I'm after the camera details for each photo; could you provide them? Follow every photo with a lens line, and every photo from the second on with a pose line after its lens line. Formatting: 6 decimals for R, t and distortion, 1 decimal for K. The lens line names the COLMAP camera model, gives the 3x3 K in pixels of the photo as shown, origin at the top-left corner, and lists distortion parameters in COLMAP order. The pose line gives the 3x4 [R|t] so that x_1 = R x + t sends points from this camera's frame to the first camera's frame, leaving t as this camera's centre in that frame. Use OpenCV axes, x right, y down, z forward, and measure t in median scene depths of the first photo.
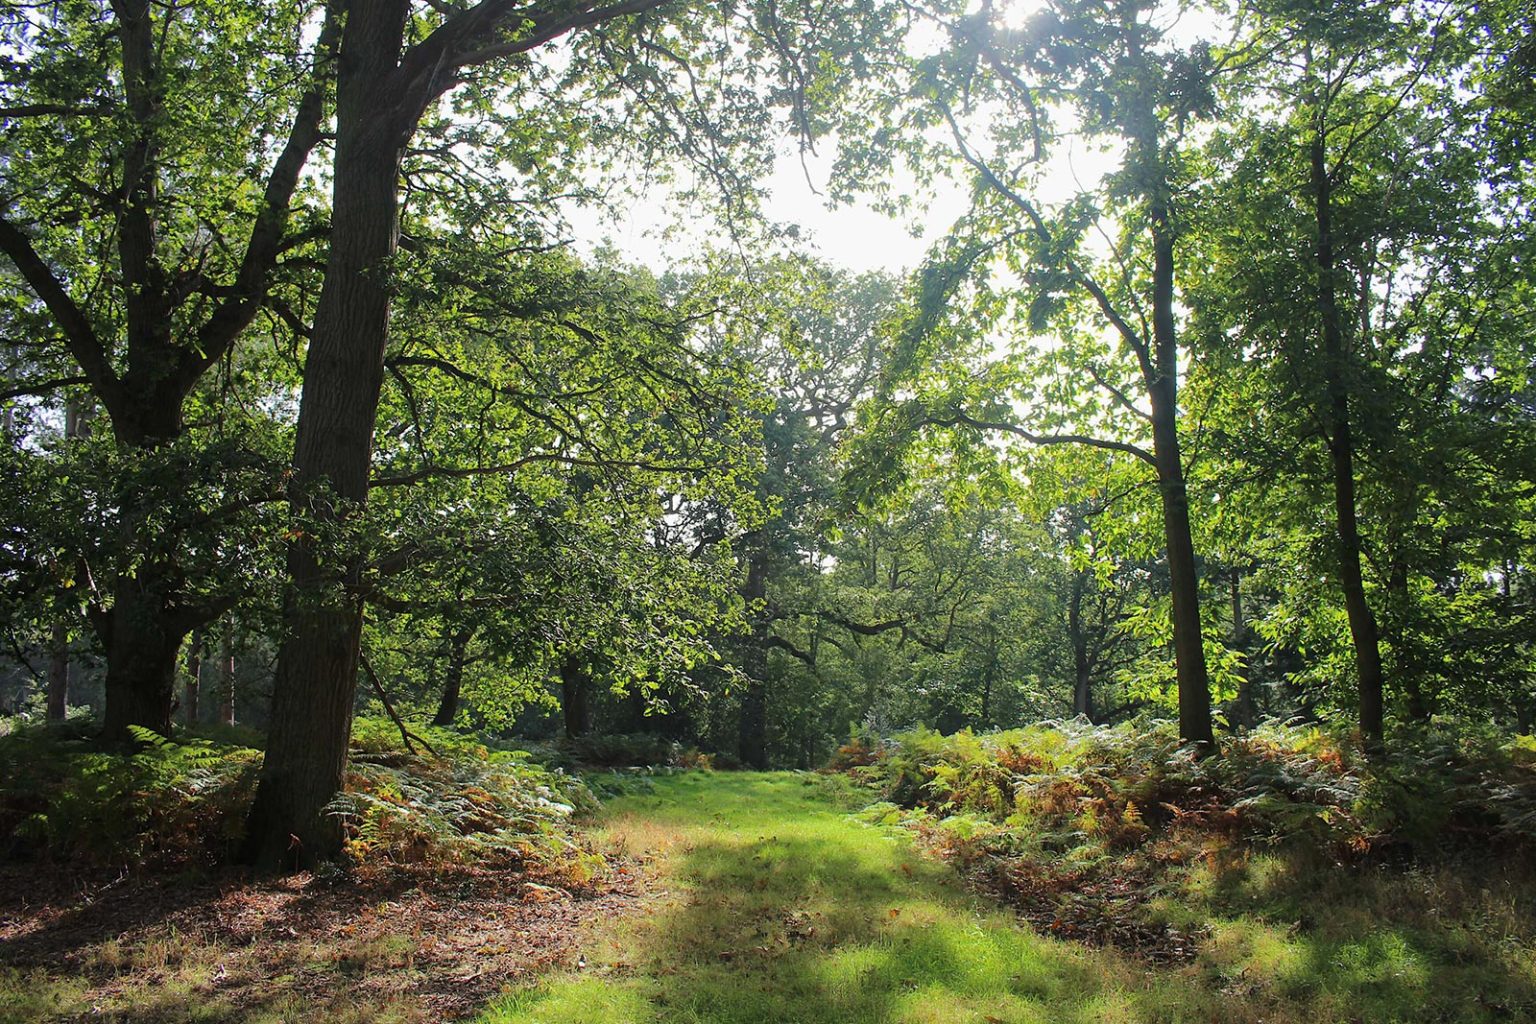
lens RADIAL K [[1278.9, 0, 766.1], [0, 1278.9, 506.8], [0, 0, 1]] dist [-0.155574, 0.128553]
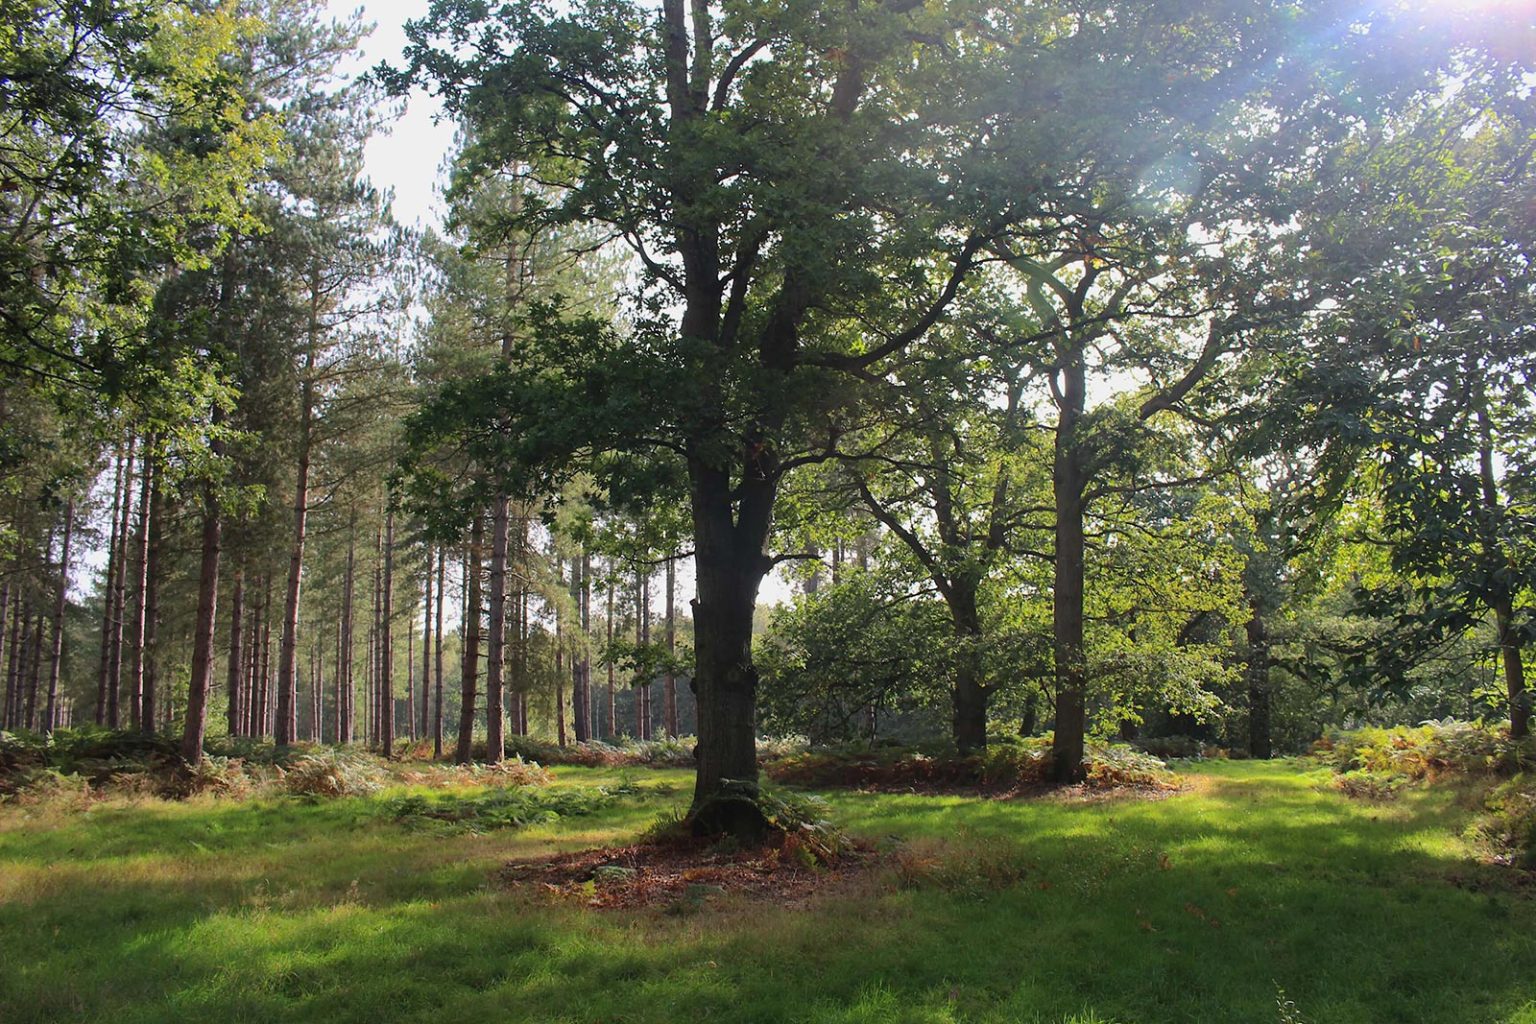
lens RADIAL K [[1278.9, 0, 766.1], [0, 1278.9, 506.8], [0, 0, 1]] dist [-0.155574, 0.128553]
pose [[0.923629, -0.081167, -0.374596, 0.053911], [0.077172, 0.996687, -0.025681, -0.168548], [0.375439, -0.005189, 0.926833, -1.023523]]
